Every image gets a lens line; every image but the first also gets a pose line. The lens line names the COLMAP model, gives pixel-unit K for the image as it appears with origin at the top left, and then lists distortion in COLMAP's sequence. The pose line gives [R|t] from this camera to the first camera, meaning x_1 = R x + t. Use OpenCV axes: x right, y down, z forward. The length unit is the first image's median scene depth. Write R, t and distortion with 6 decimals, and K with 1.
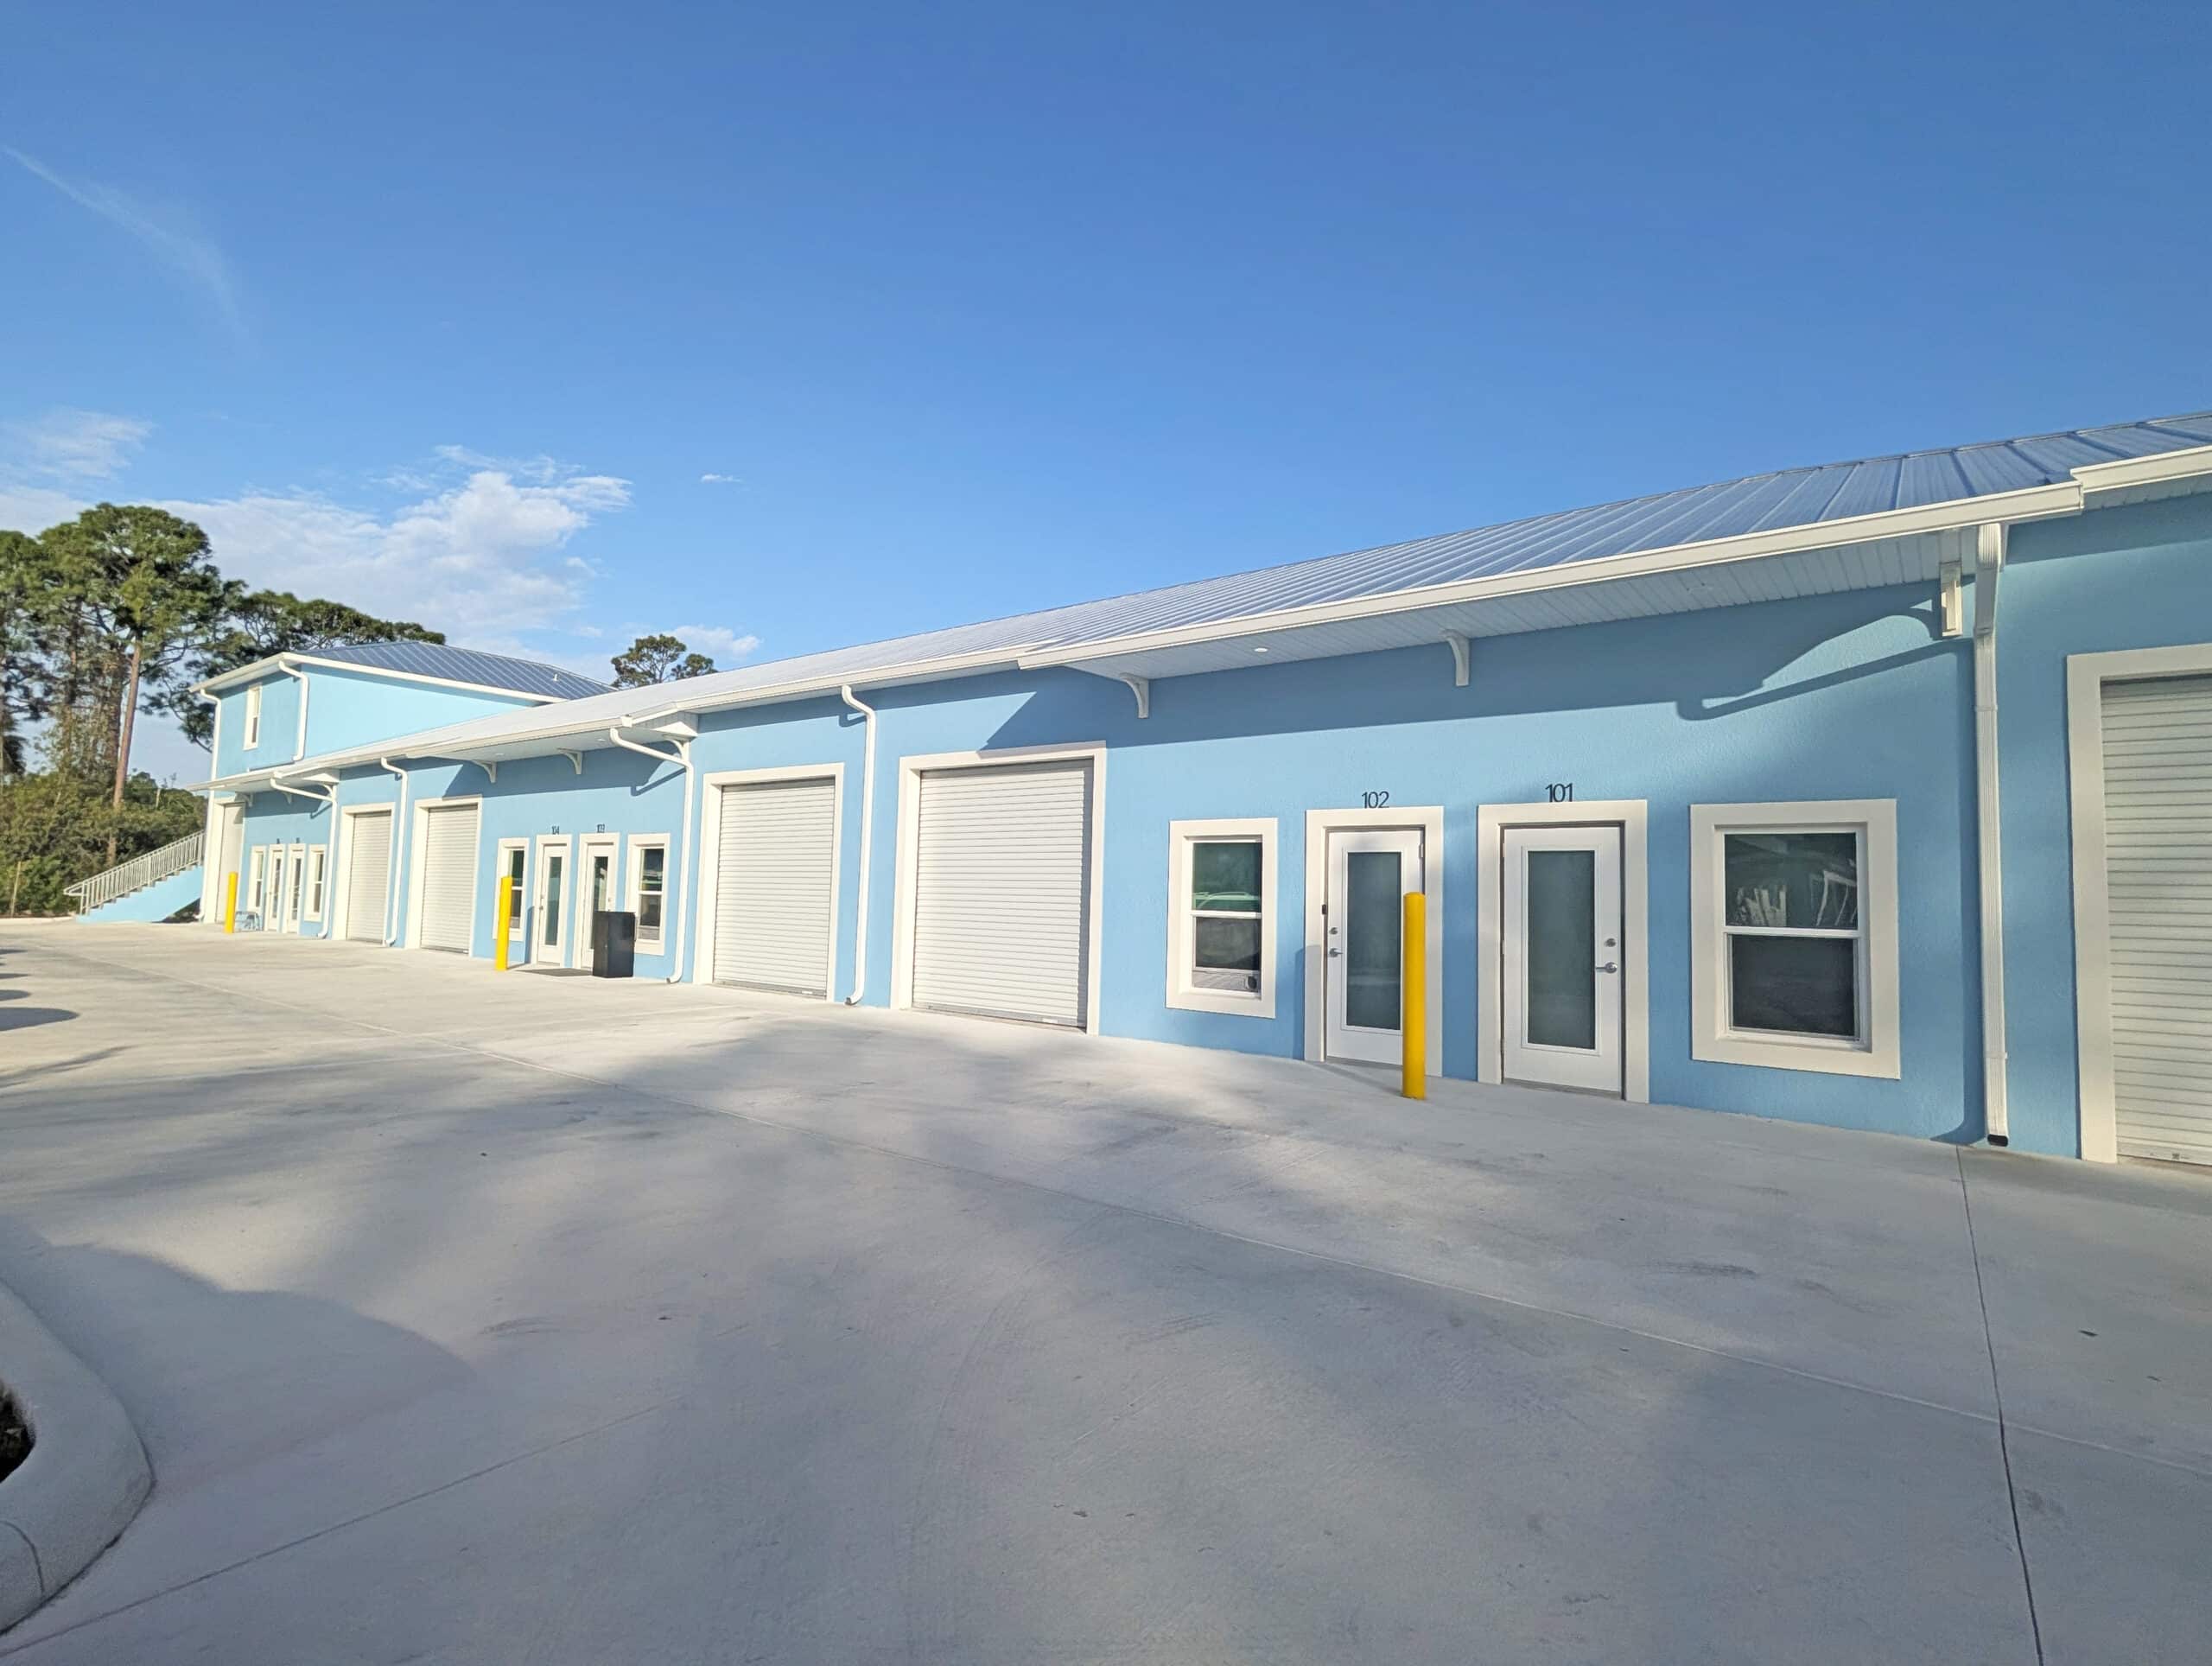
lens RADIAL K [[1081.5, 0, 1105.4], [0, 1081.5, 810.0], [0, 0, 1]] dist [-0.006969, 0.000004]
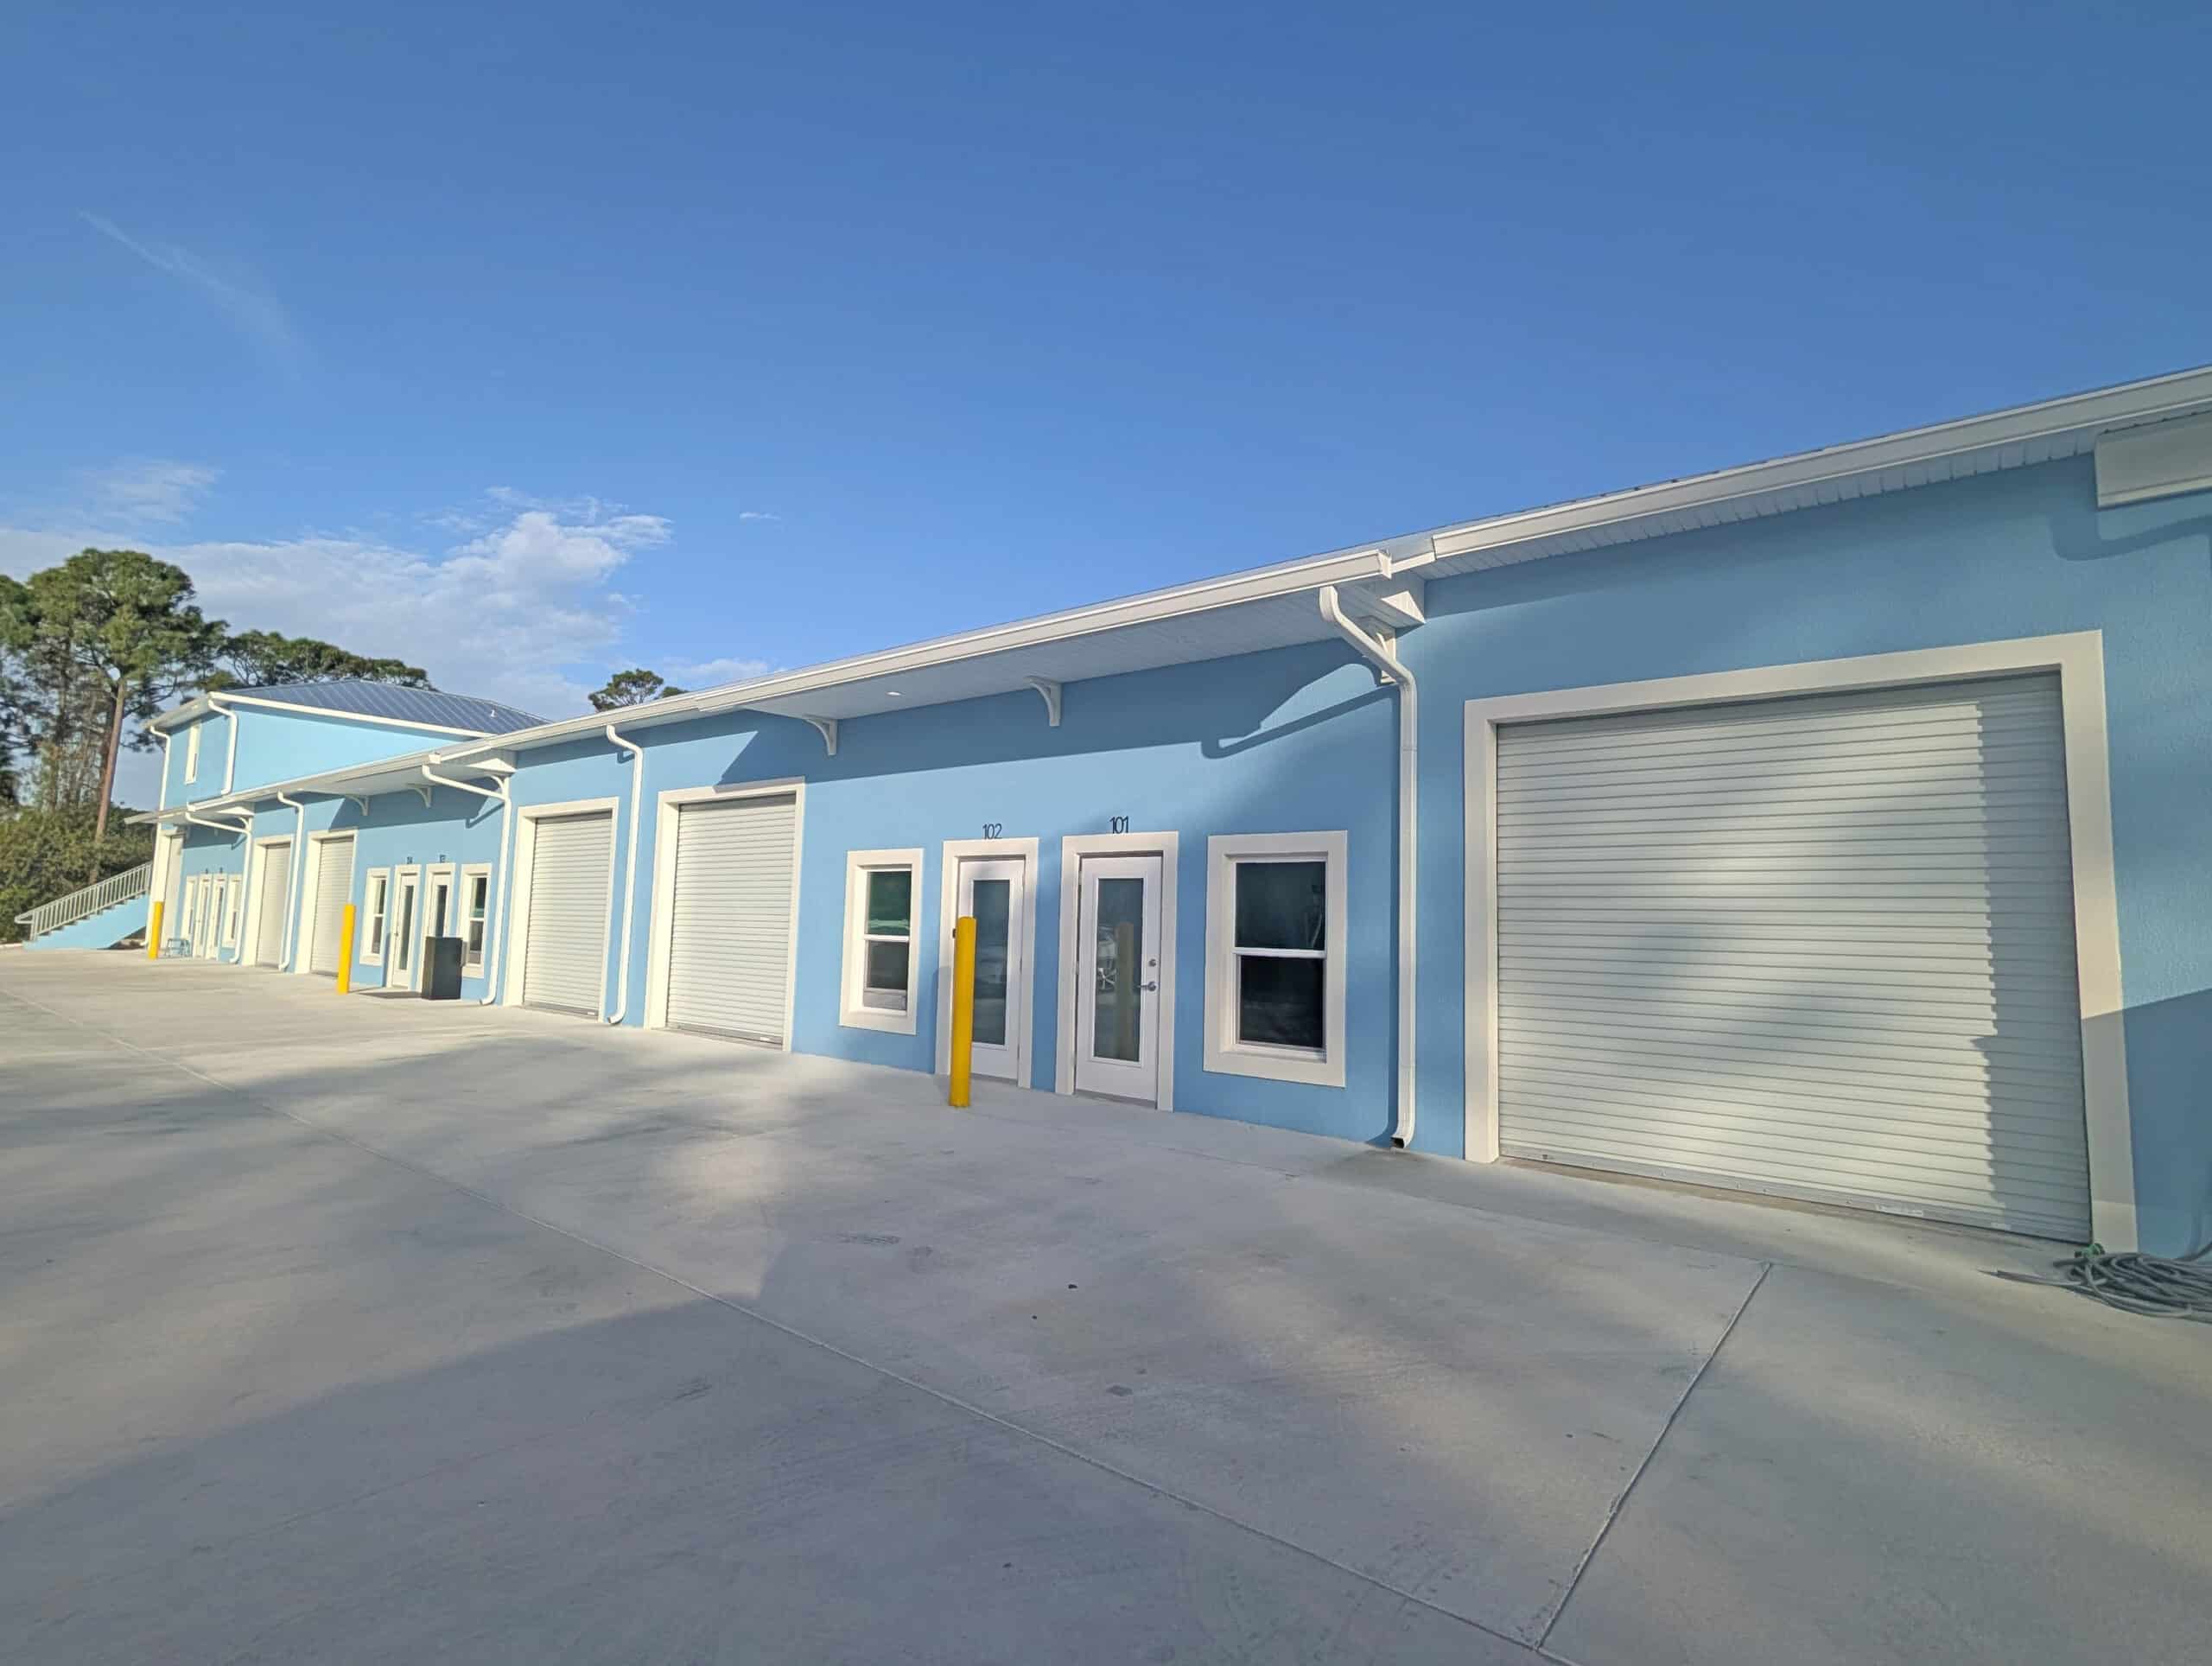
lens RADIAL K [[1081.5, 0, 1105.4], [0, 1081.5, 810.0], [0, 0, 1]] dist [-0.006969, 0.000004]
pose [[0.999707, -0.003574, -0.023932, 0.221148], [0.002945, 0.999650, -0.026277, -0.001207], [0.024017, 0.026198, 0.999368, -0.045370]]
